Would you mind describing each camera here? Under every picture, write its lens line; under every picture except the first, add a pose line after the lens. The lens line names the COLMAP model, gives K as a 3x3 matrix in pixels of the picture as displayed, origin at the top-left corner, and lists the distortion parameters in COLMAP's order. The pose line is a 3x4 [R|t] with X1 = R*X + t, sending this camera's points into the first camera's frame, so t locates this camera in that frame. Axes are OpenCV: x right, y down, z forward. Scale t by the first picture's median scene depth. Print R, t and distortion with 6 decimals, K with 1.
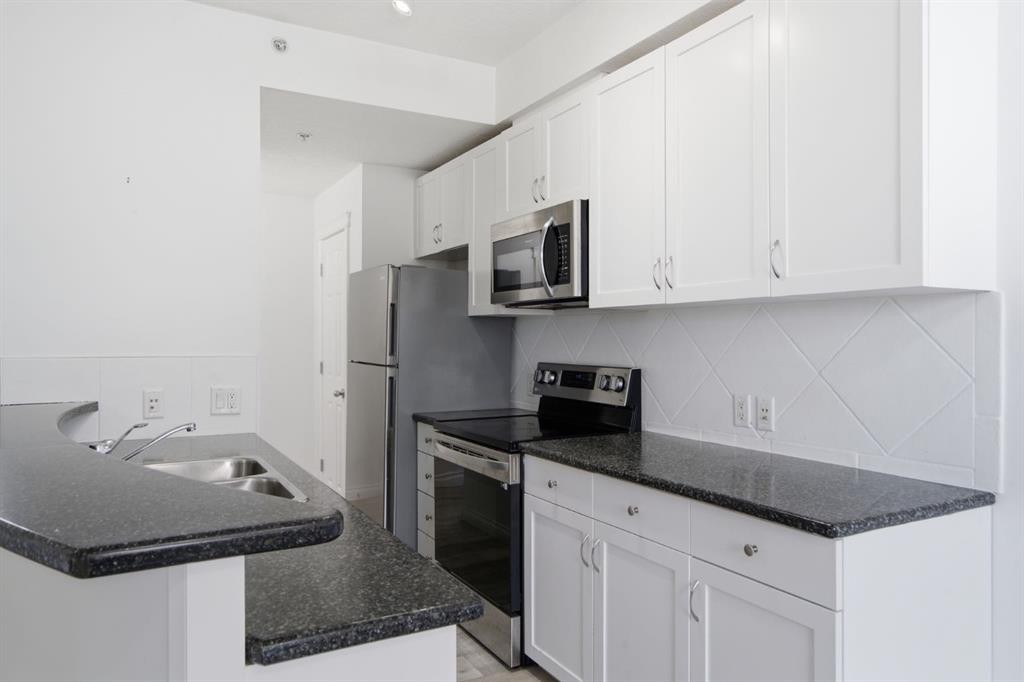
lens RADIAL K [[696.3, 0, 512.0], [0, 696.3, 341.0], [0, 0, 1]] dist [-0.042904, 0.064933]
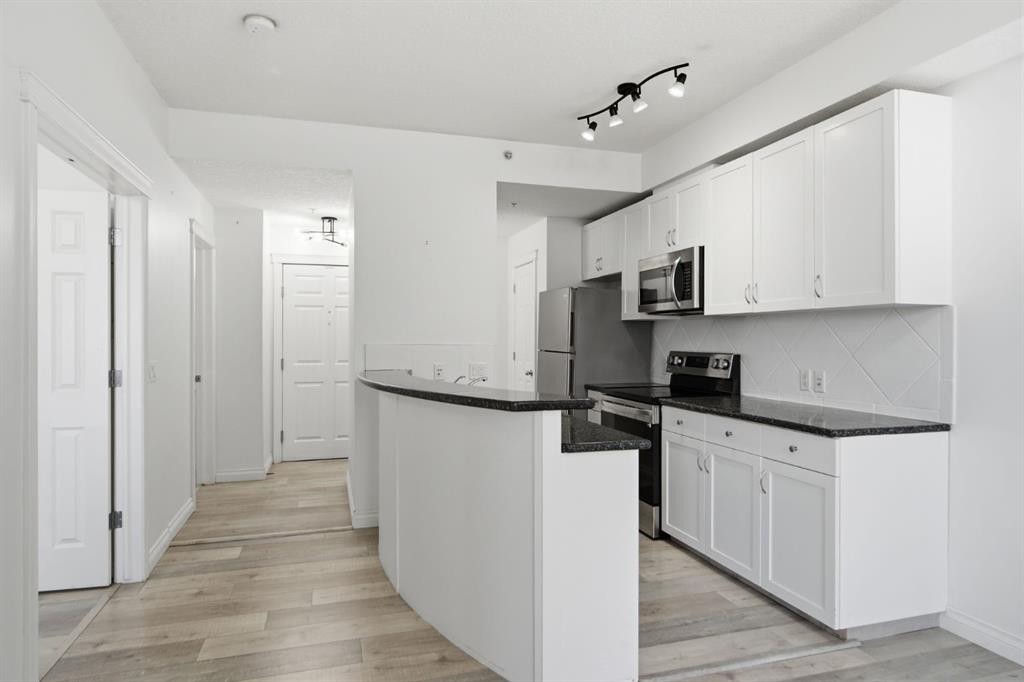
lens RADIAL K [[606.9, 0, 512.0], [0, 606.9, 341.0], [0, 0, 1]] dist [0.000637, -0.001032]
pose [[0.977890, 0.002669, -0.209101, -0.026249], [-0.002627, 0.999996, 0.000480, 0.011235], [0.209102, 0.000080, 0.977894, -0.417616]]
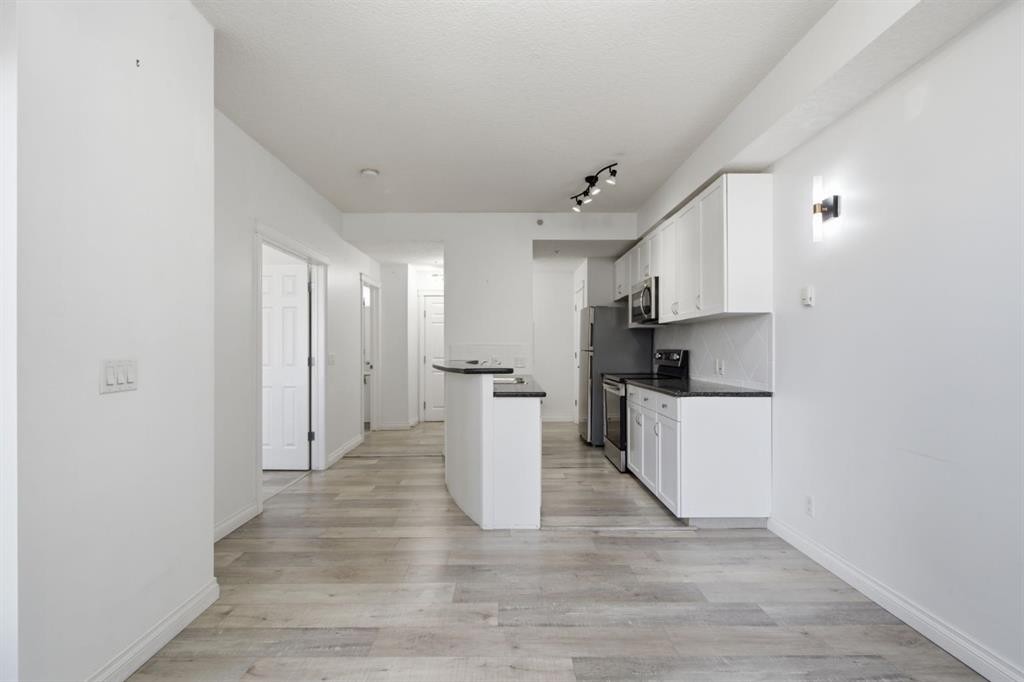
lens RADIAL K [[484.4, 0, 512.9], [0, 484.4, 347.4], [0, 0, 1]] dist [0.001752, -0.000335]
pose [[0.879285, -0.001909, -0.476293, 0.436905], [-0.000665, 0.999986, -0.005235, 0.040376], [0.476296, 0.004920, 0.879271, -0.625977]]
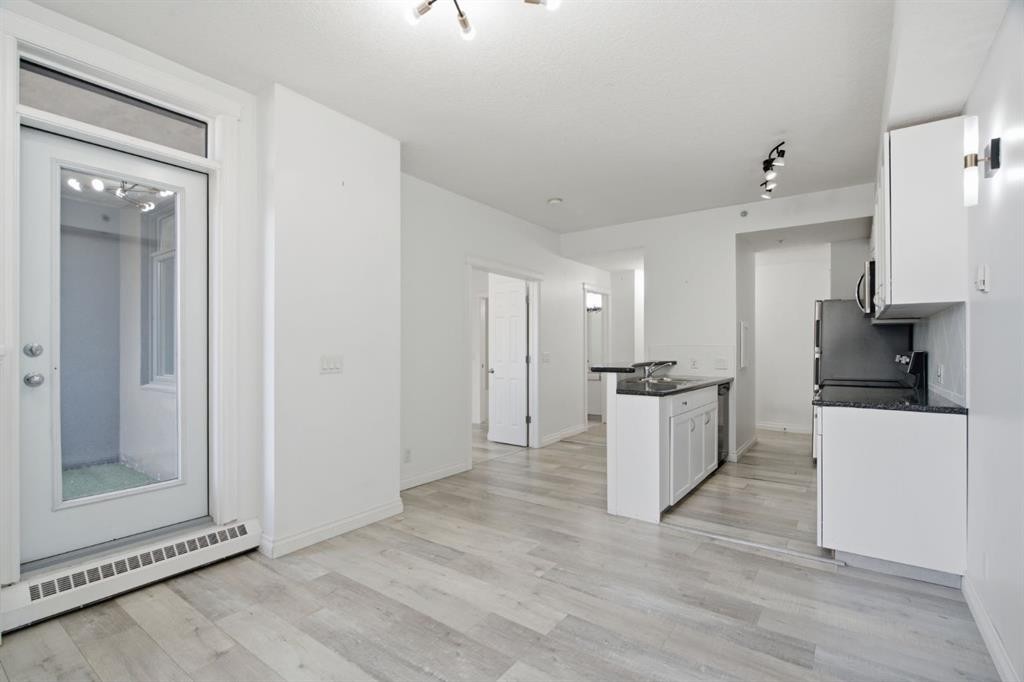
lens RADIAL K [[474.8, 0, 512.9], [0, 474.8, 346.2], [0, 0, 1]] dist [-0.002525, -0.000698]
pose [[0.423203, -0.005181, -0.906020, 0.828250], [-0.003094, 0.999970, -0.007163, 0.039097], [0.906030, 0.005835, 0.423174, -0.412751]]
